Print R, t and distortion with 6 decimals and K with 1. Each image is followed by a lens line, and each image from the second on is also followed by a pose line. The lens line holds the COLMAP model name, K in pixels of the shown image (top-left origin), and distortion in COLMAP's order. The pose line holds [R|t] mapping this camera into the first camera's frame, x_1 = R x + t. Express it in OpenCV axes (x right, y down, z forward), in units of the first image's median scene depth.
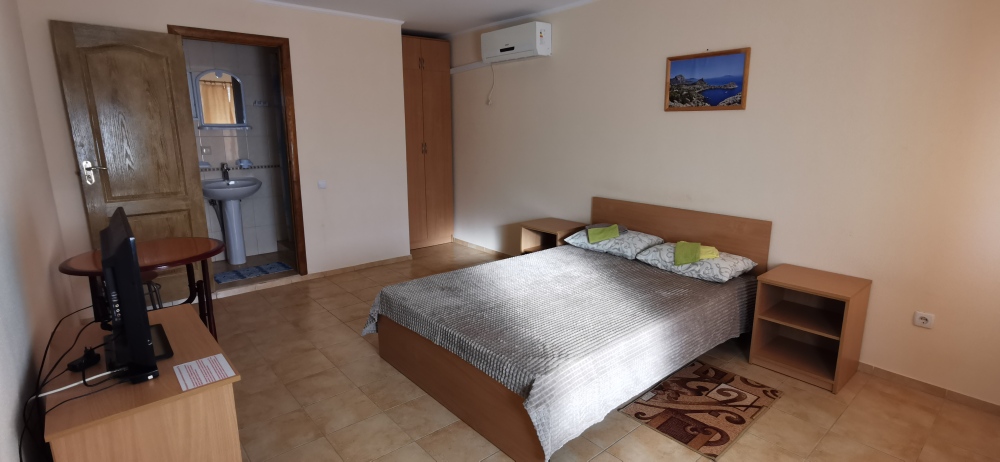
lens RADIAL K [[485.2, 0, 508.8], [0, 485.2, 234.5], [0, 0, 1]] dist [0.014666, 0.009139]
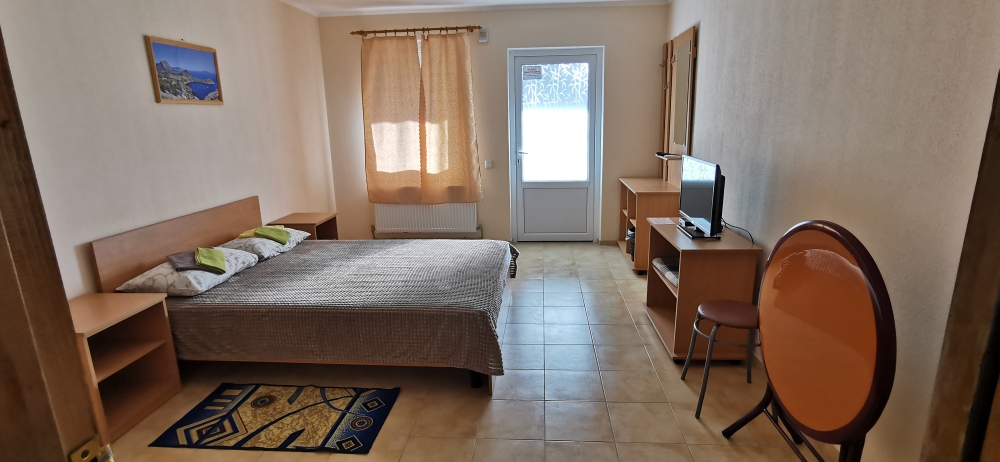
lens RADIAL K [[485.2, 0, 496.3], [0, 485.2, 230.6], [0, 0, 1]] dist [0.014666, 0.009139]
pose [[-0.686689, -0.148093, 0.711707, -0.710095], [0.190470, 0.908174, 0.372749, -0.264861], [-0.701555, 0.391521, -0.595426, 1.213373]]
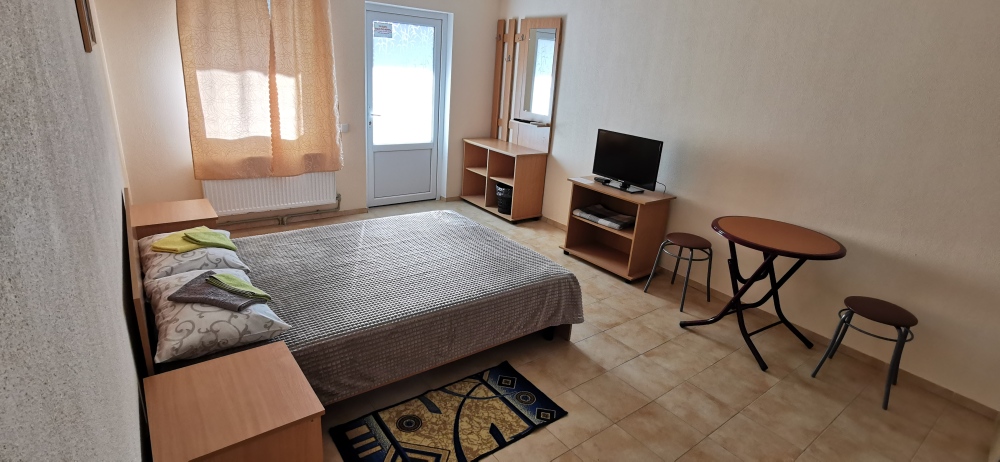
lens RADIAL K [[485.2, 0, 505.7], [0, 485.2, 225.0], [0, 0, 1]] dist [0.014666, 0.009139]
pose [[-0.995301, -0.083479, 0.049058, -0.148632], [-0.045644, 0.851338, 0.522629, -0.397029], [-0.085393, 0.517934, -0.851148, 1.519924]]
